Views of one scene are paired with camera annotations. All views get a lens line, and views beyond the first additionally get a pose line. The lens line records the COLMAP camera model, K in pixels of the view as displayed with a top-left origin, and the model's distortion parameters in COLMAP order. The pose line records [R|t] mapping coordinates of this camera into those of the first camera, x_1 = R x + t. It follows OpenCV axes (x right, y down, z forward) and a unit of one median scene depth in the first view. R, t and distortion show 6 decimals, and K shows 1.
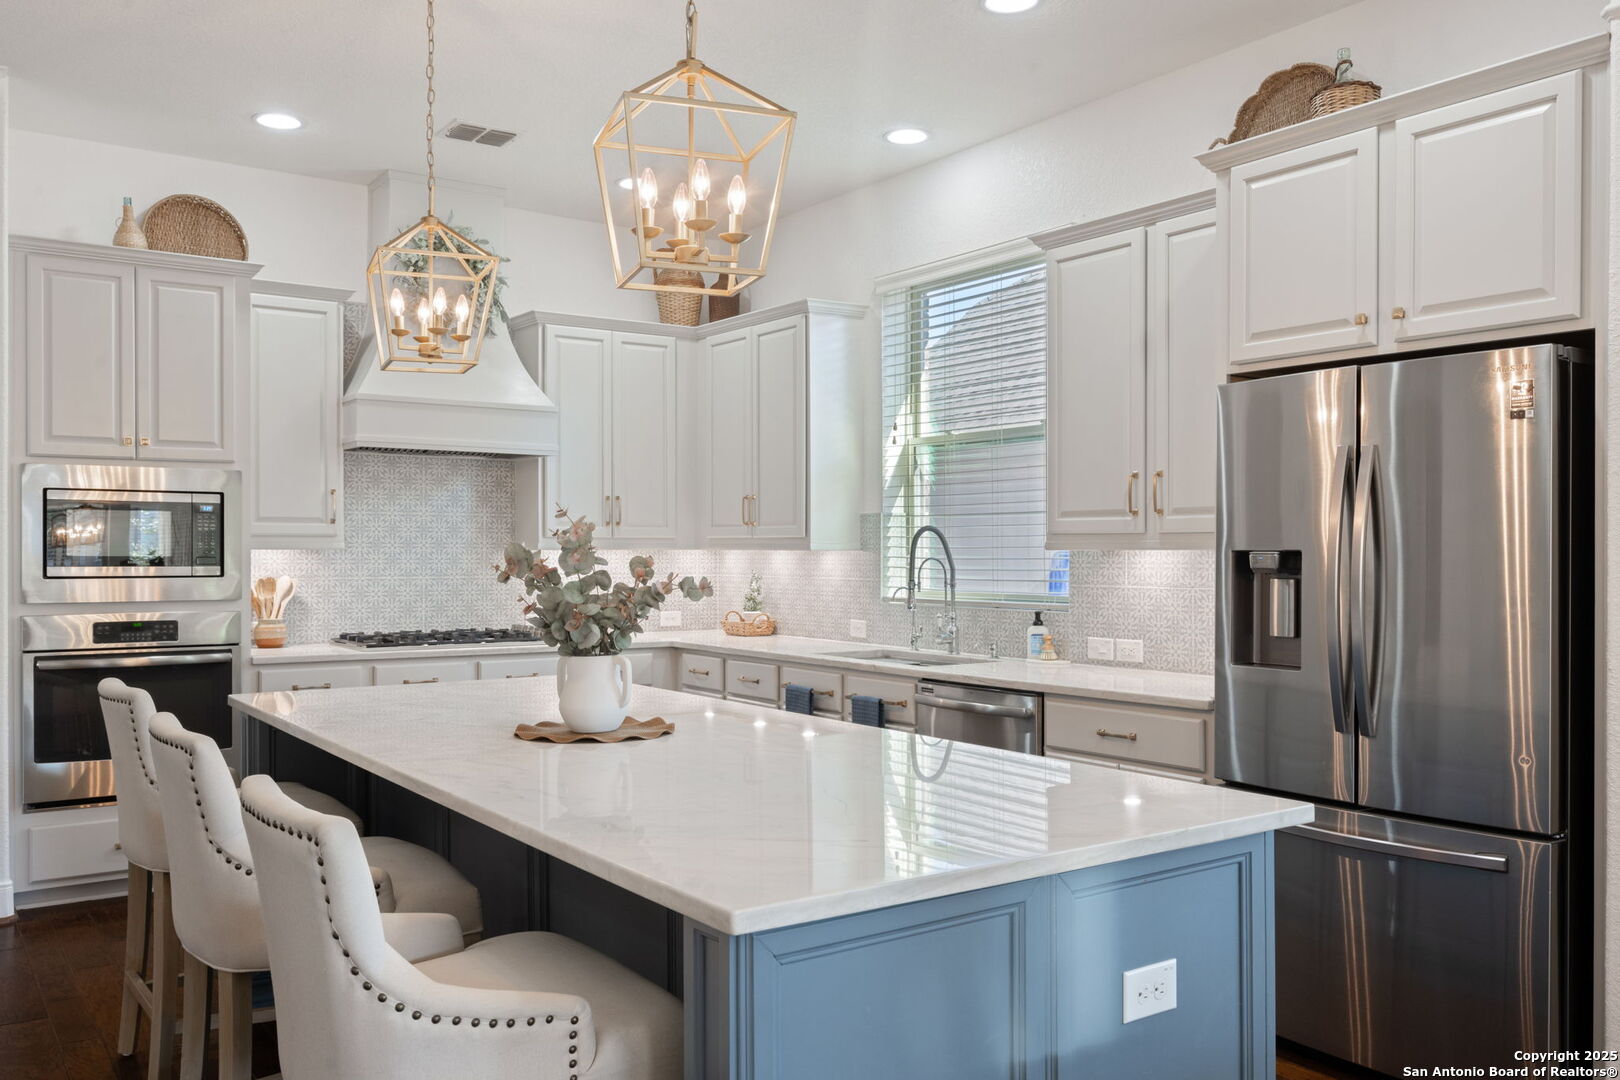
lens RADIAL K [[1316.8, 0, 810.0], [0, 1316.8, 540.0], [0, 0, 1]] dist [-0.003516, -0.007141]
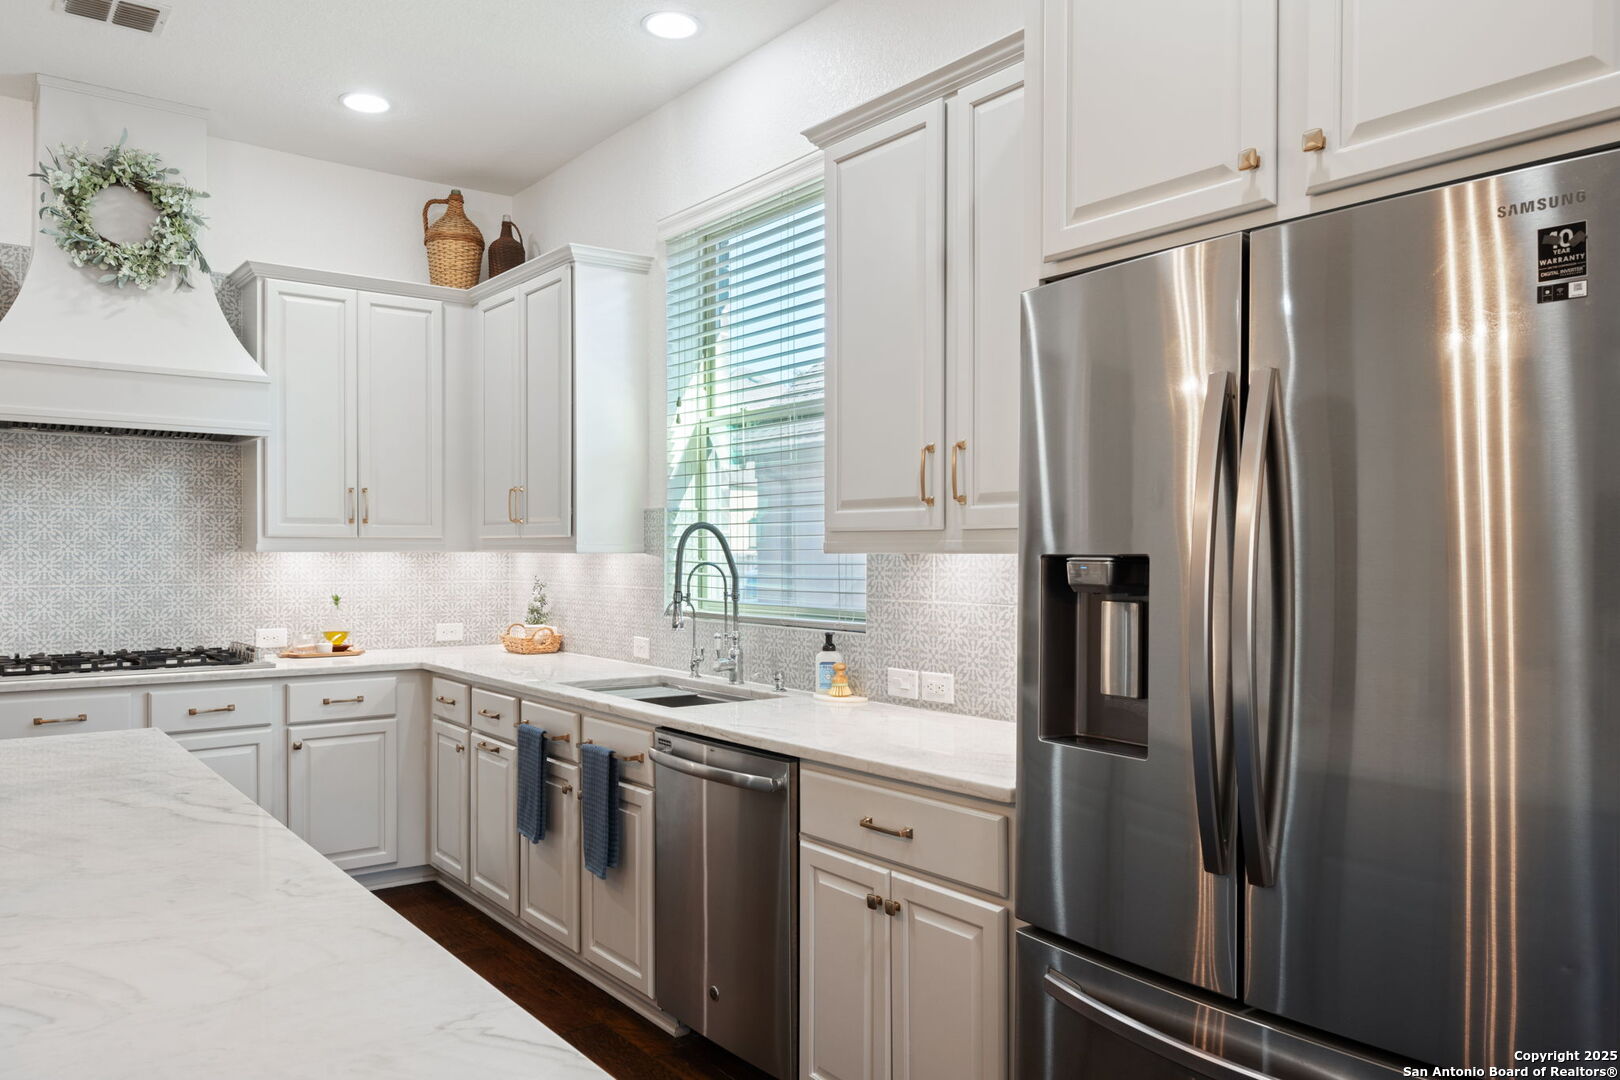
lens RADIAL K [[1155.6, 0, 806.1], [0, 1155.6, 541.7], [0, 0, 1]] dist [0.001076, -0.002018]
pose [[0.999117, 0.001386, 0.041988, 0.131462], [-0.001342, 0.999999, -0.001069, 0.001673], [-0.041990, 0.001011, 0.999118, 0.323928]]
